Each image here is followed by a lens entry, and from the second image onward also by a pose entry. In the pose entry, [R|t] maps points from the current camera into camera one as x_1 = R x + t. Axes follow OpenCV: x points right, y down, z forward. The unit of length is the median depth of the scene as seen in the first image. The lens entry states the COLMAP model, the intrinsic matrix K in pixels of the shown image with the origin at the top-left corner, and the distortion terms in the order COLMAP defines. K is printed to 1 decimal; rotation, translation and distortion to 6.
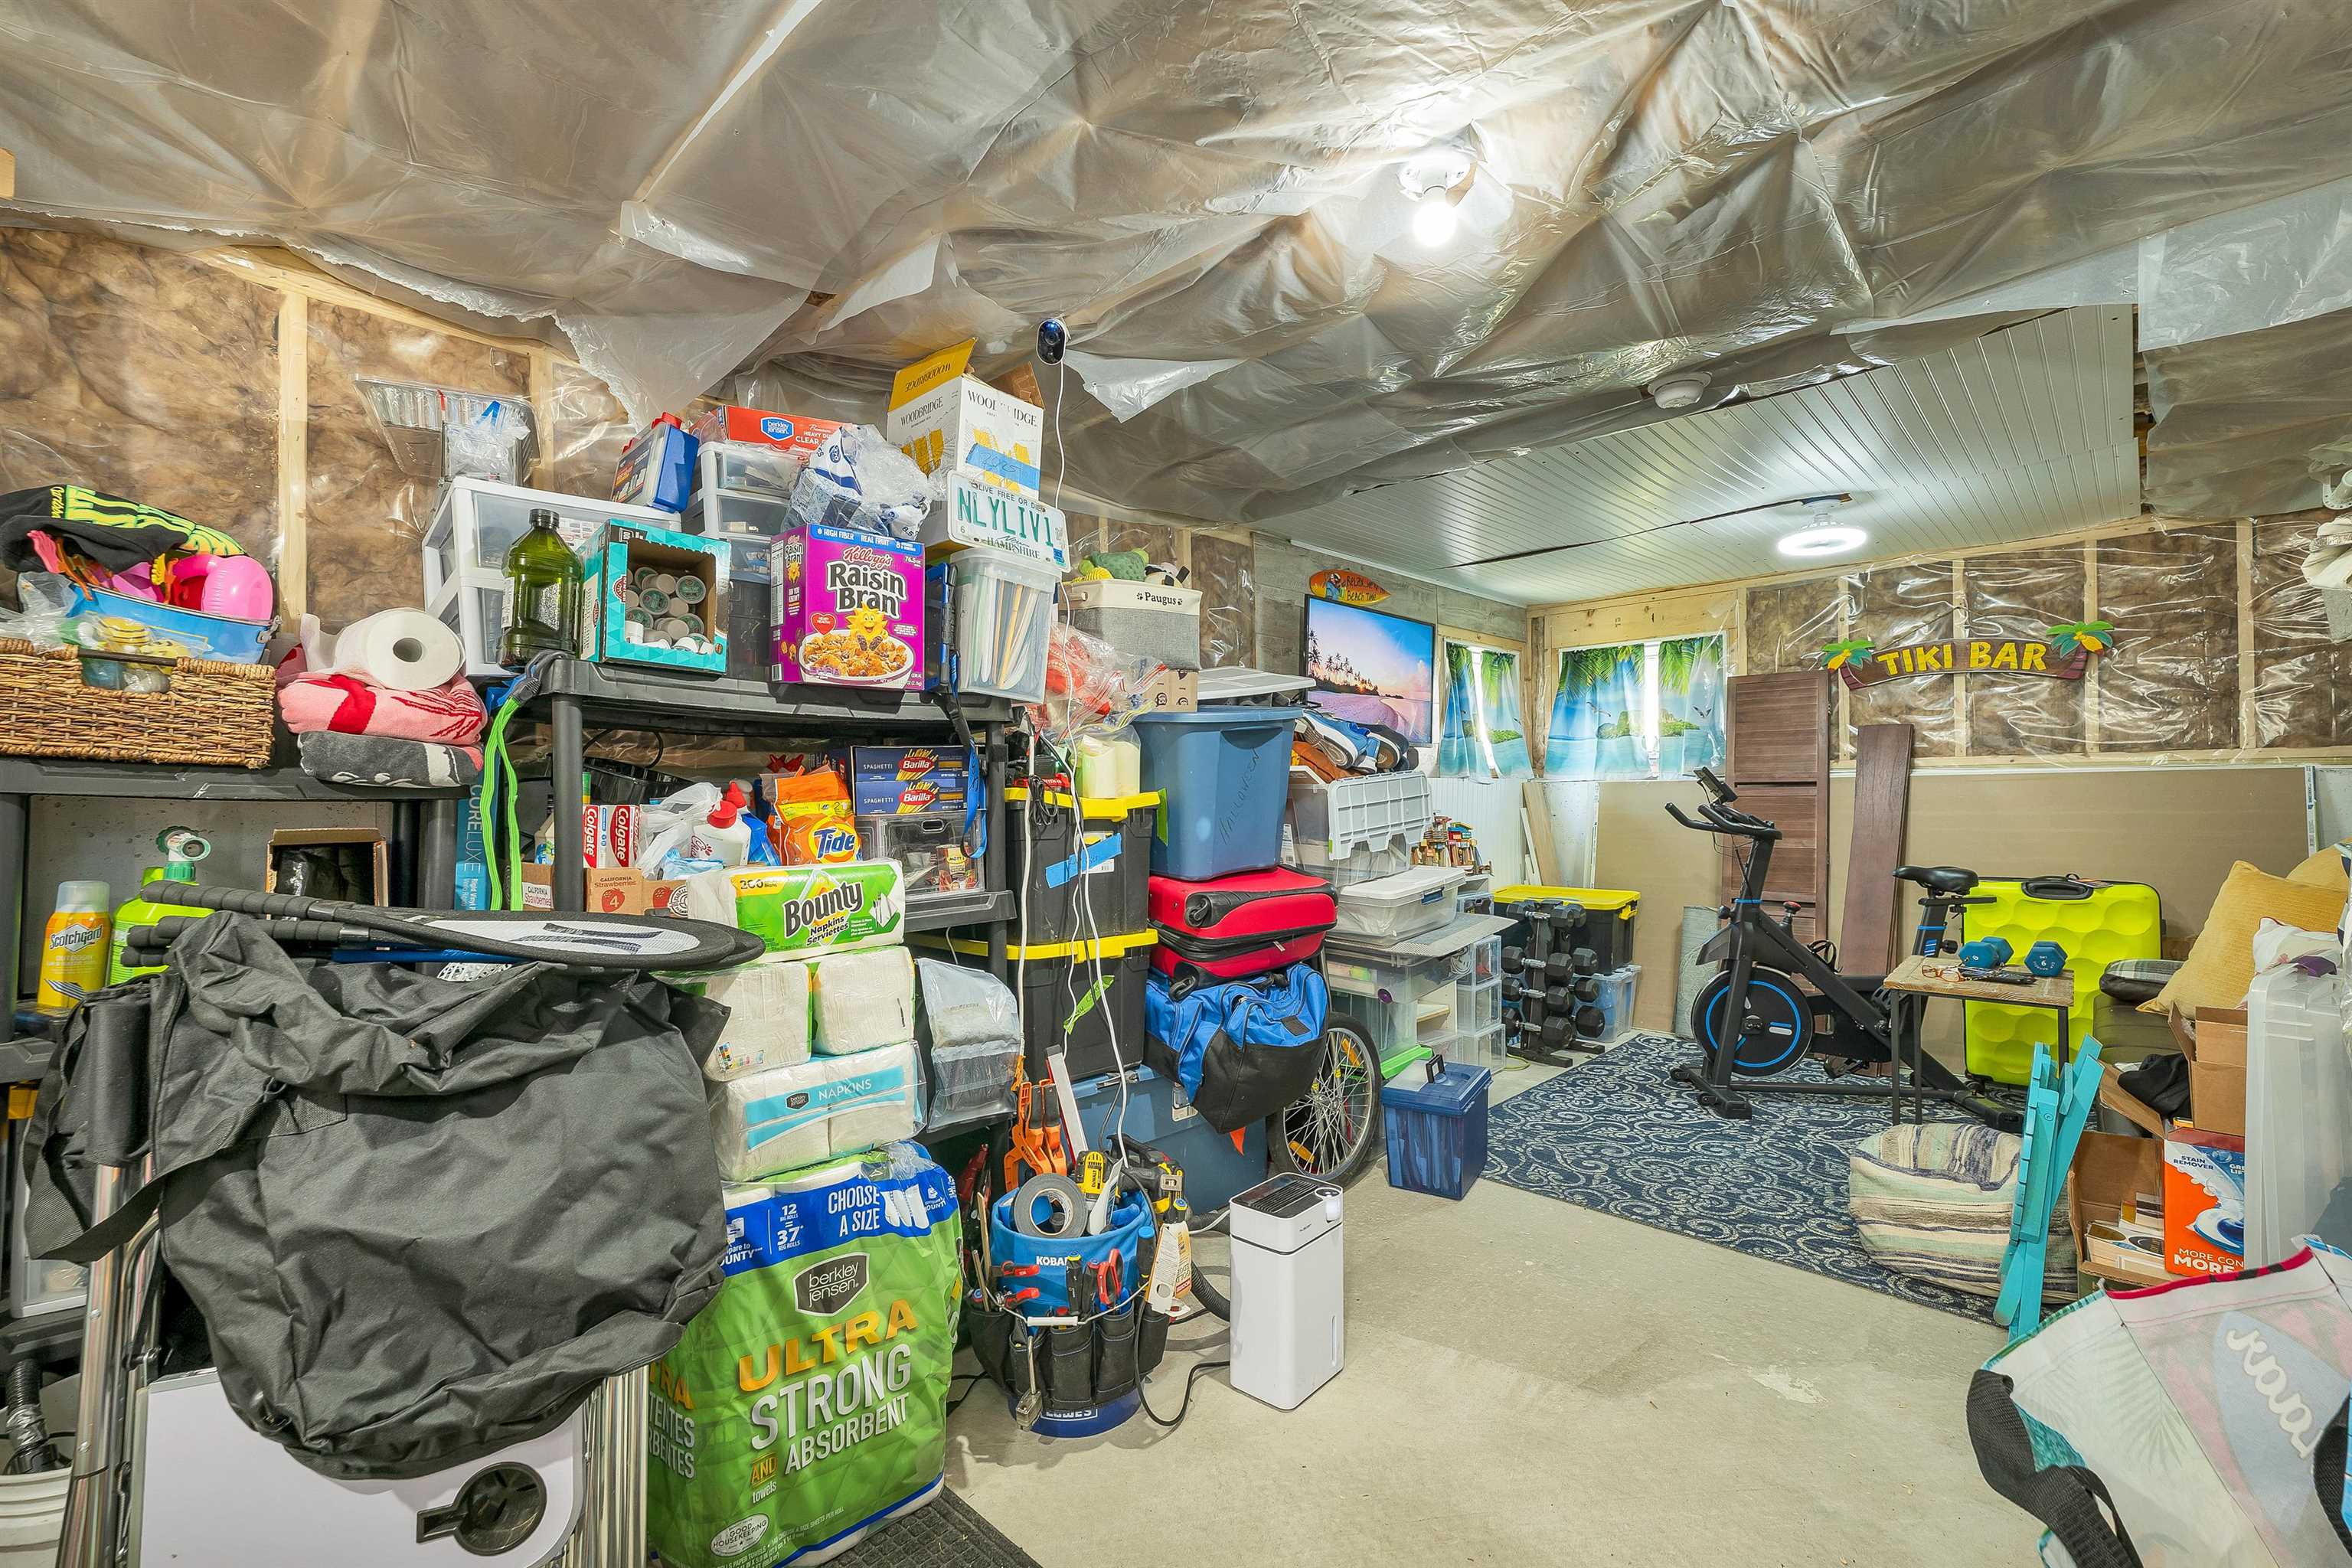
lens RADIAL K [[982.2, 0, 1173.8], [0, 982.2, 797.4], [0, 0, 1]] dist [-0.000170, 0.000101]
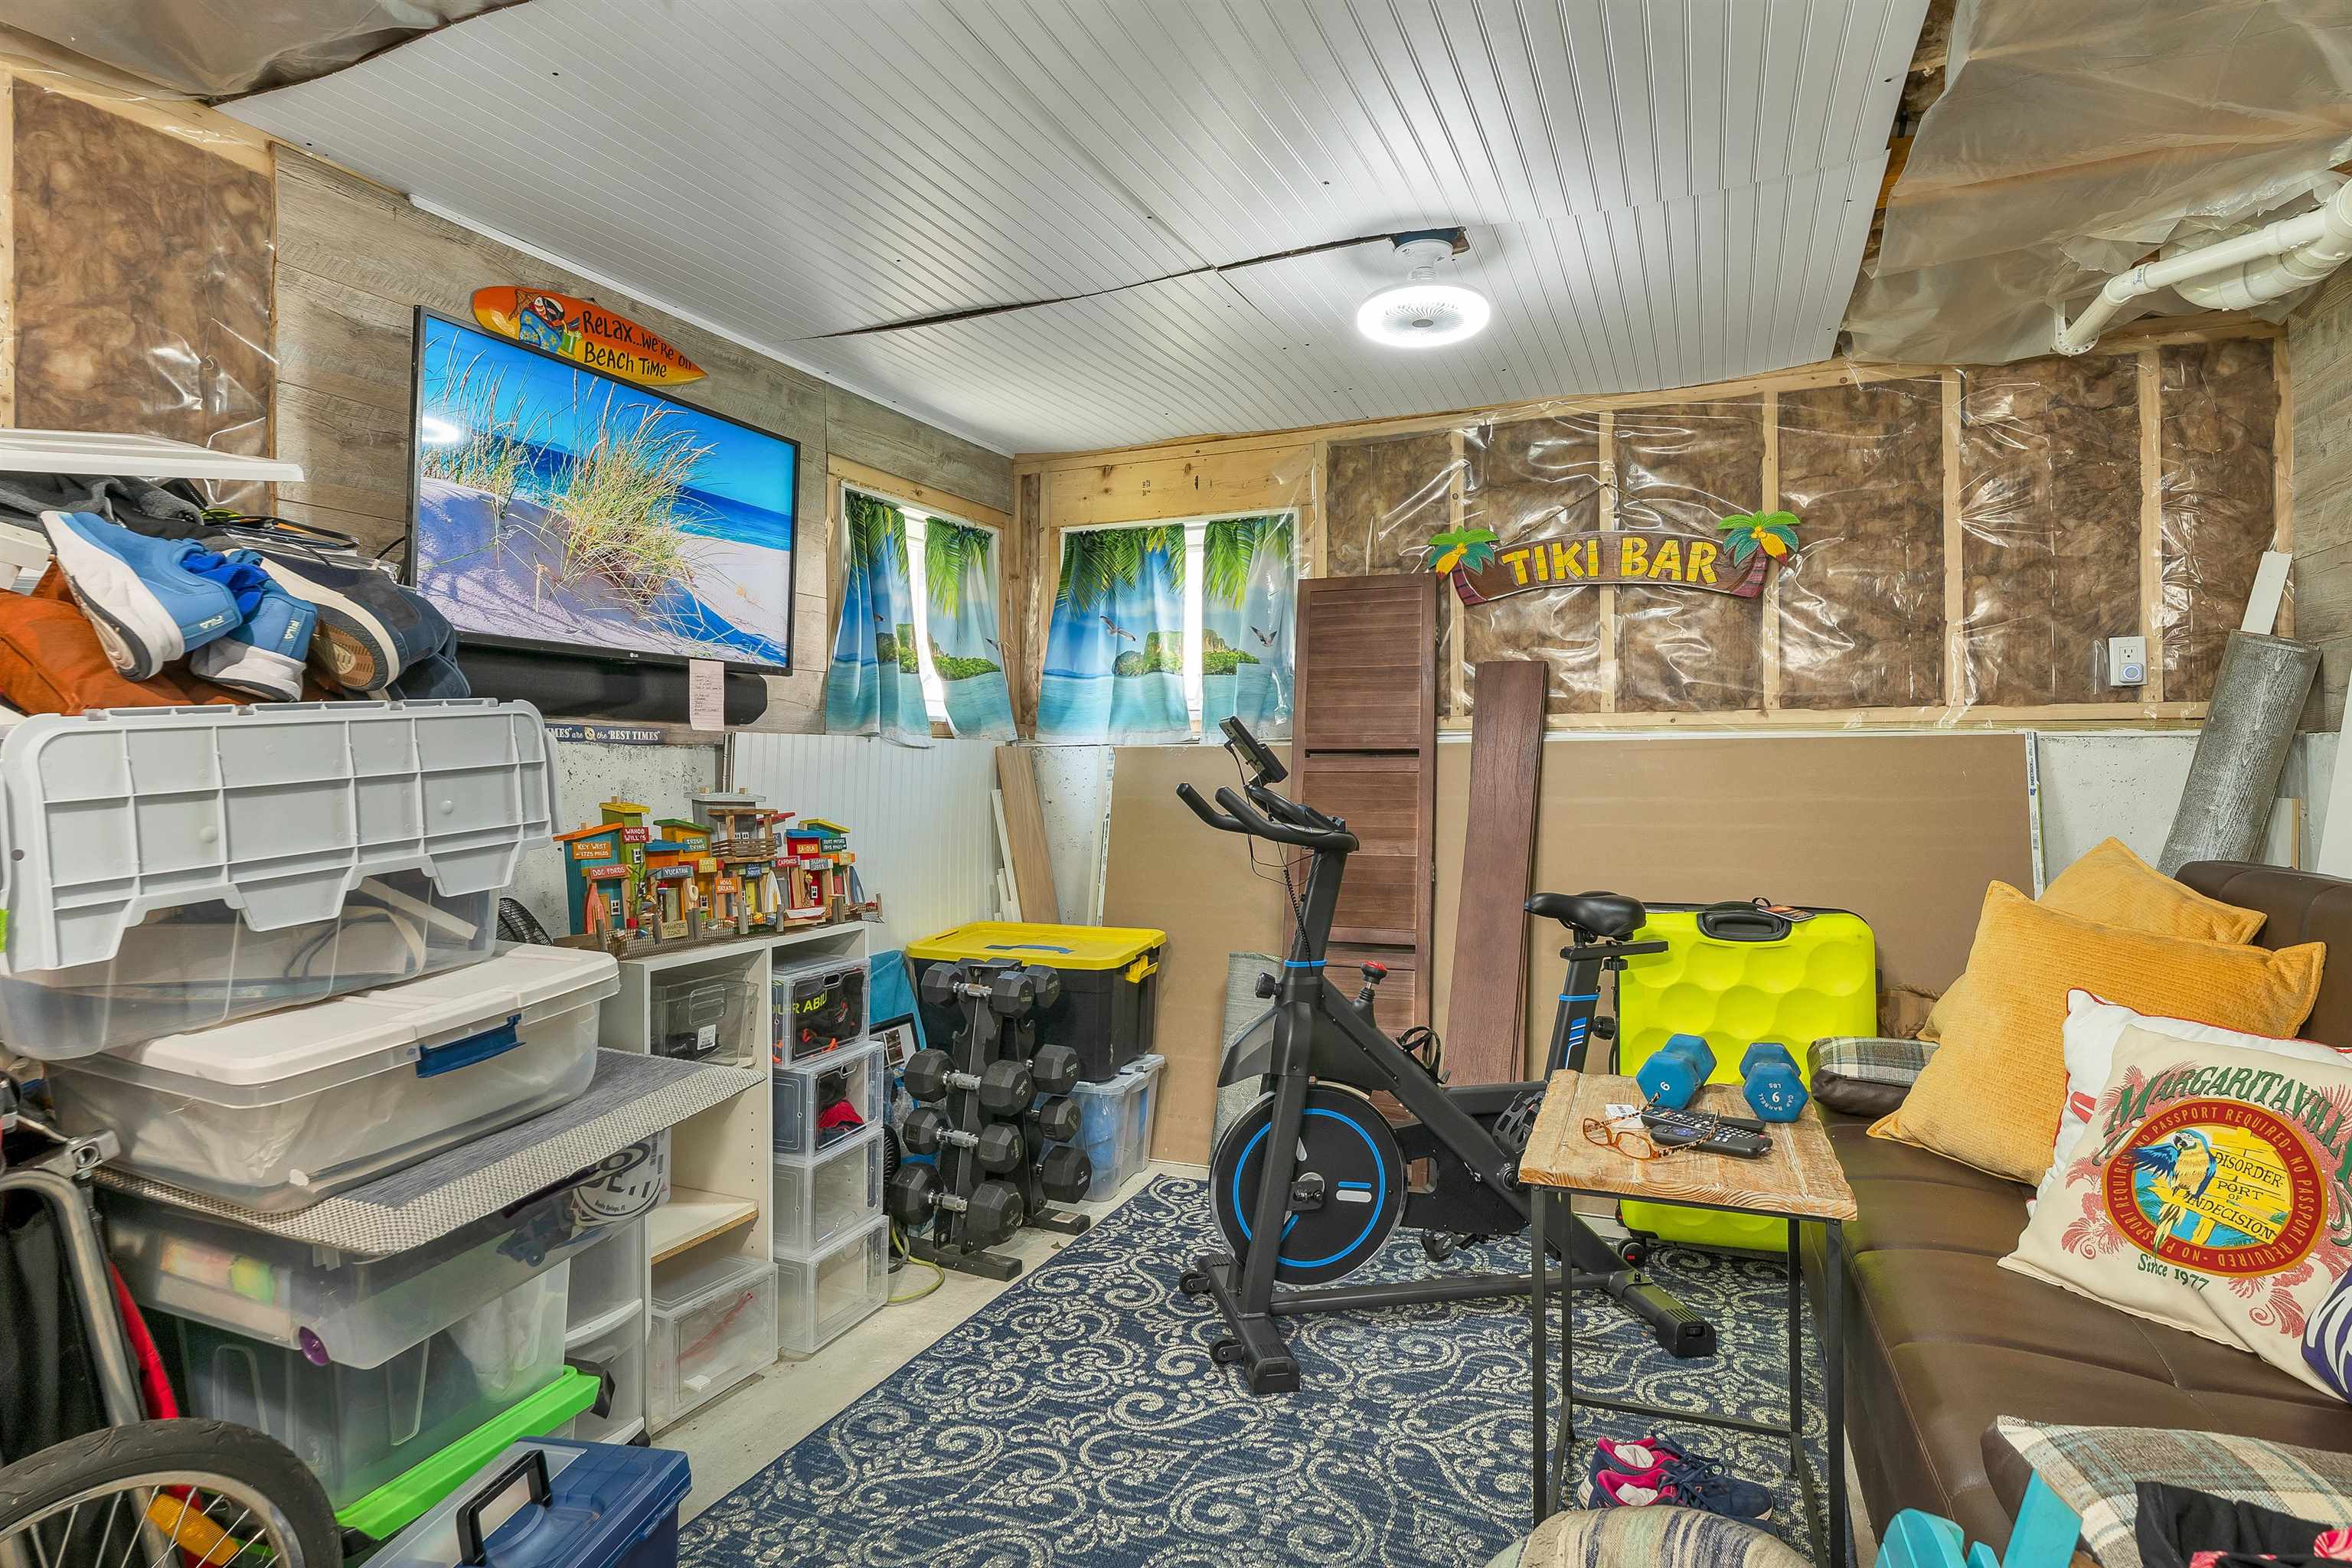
lens RADIAL K [[1233.1, 0, 1176.0], [0, 1233.1, 784.0], [0, 0, 1]] dist [-0.002633, -0.000258]
pose [[0.931487, 0.001597, 0.363770, 0.242671], [-0.005300, 0.999944, 0.009183, -0.000311], [-0.363735, -0.010482, 0.931443, 0.350353]]
